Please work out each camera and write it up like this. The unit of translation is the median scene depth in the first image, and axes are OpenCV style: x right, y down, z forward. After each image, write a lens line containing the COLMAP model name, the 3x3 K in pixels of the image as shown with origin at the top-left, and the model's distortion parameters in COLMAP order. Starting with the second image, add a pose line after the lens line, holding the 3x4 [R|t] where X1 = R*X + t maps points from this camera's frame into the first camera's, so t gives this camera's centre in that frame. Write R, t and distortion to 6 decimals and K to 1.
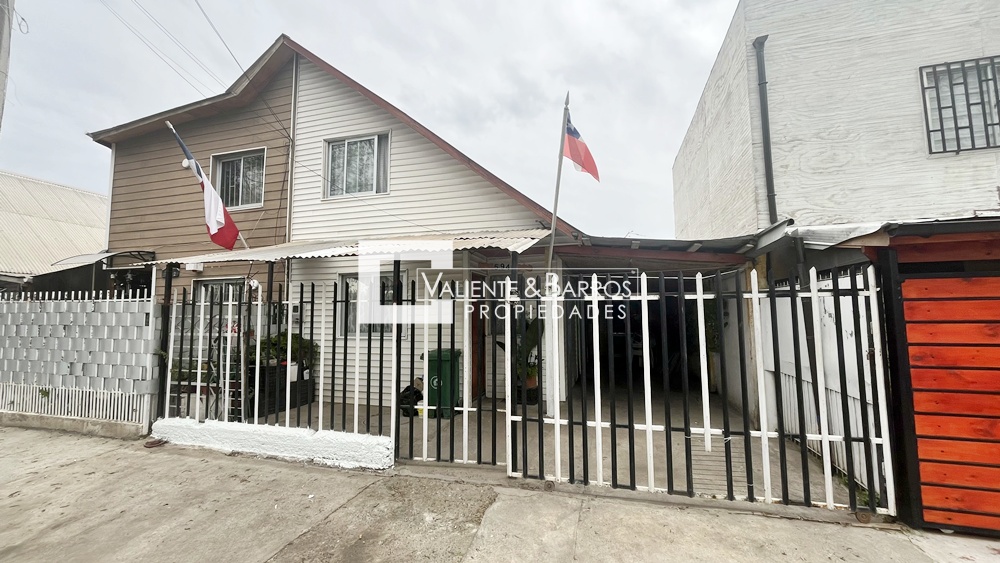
lens RADIAL K [[402.4, 0, 503.9], [0, 402.4, 281.0], [0, 0, 1]] dist [-0.000391, -0.000563]
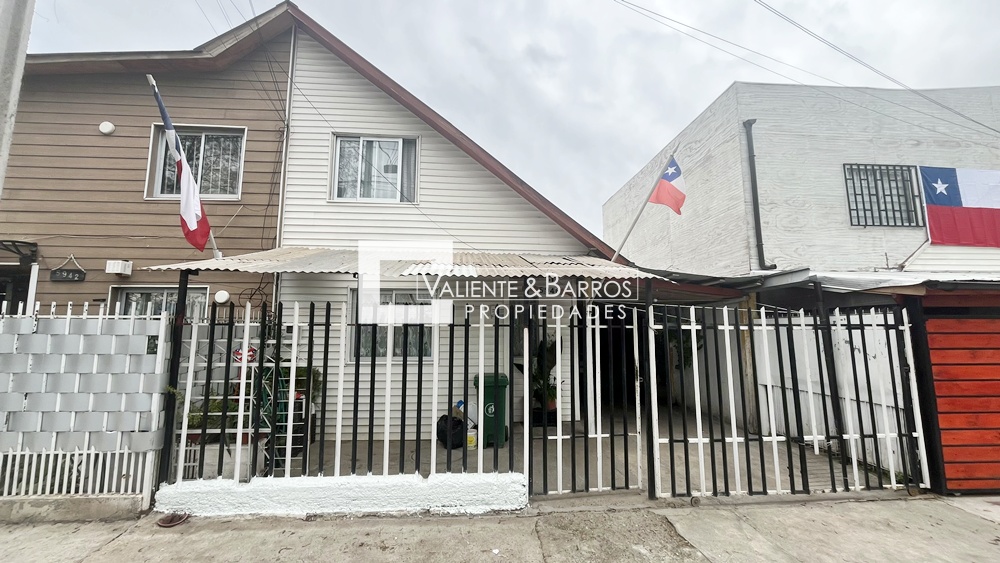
lens RADIAL K [[402.4, 0, 502.6], [0, 402.4, 280.3], [0, 0, 1]] dist [-0.000391, -0.000563]
pose [[0.936913, 0.052854, 0.345545, -0.566323], [-0.038148, 0.998059, -0.049225, -0.007913], [-0.347476, 0.032937, 0.937110, 0.108508]]
